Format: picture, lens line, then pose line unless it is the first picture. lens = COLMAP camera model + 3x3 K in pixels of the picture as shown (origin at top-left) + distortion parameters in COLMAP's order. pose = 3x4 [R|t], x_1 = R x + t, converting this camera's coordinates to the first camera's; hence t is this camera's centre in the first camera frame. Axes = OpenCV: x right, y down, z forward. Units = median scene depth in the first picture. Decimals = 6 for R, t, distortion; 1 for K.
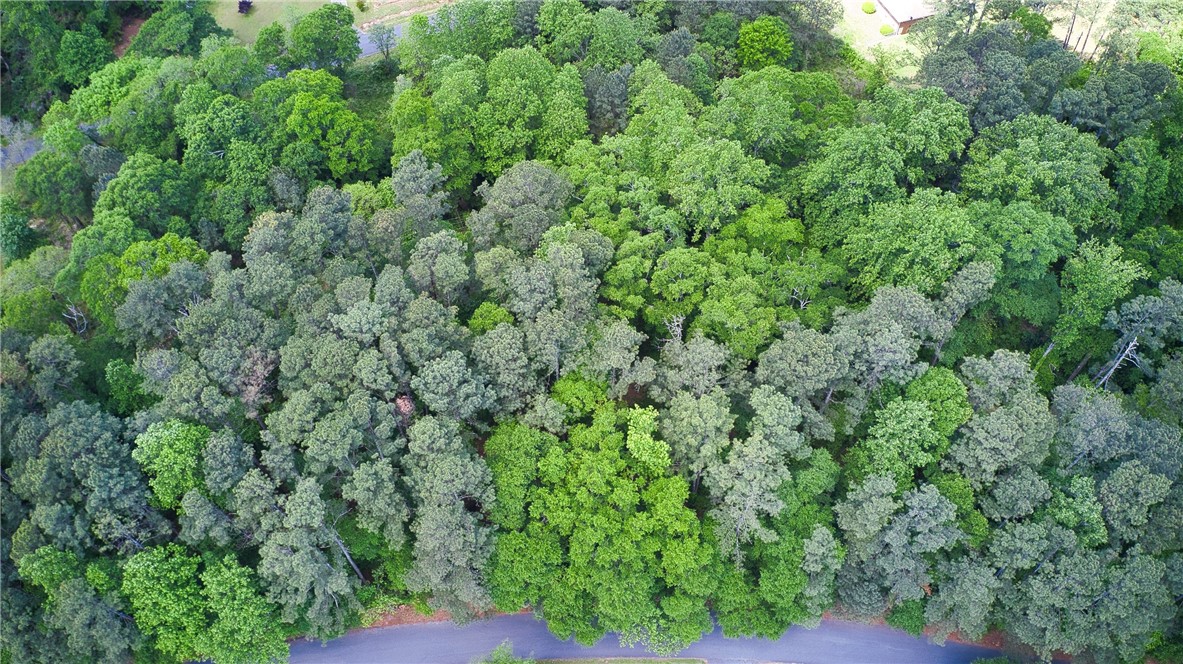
lens RADIAL K [[964.1, 0, 617.5], [0, 964.1, 332.9], [0, 0, 1]] dist [-0.222333, 0.048255]
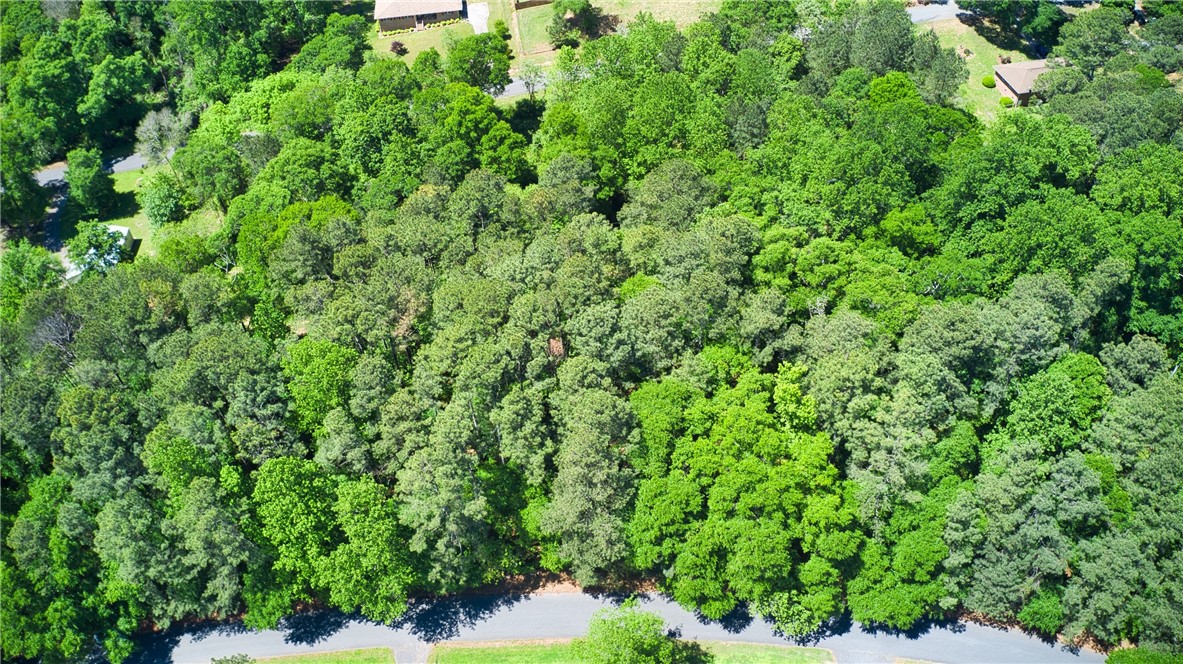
lens RADIAL K [[955.7, 0, 618.1], [0, 955.7, 312.9], [0, 0, 1]] dist [-0.223612, 0.065201]
pose [[0.993805, 0.064610, -0.090431, -0.066225], [-0.078590, 0.983864, -0.160736, 0.194942], [0.078586, 0.166848, 0.982846, -0.003648]]
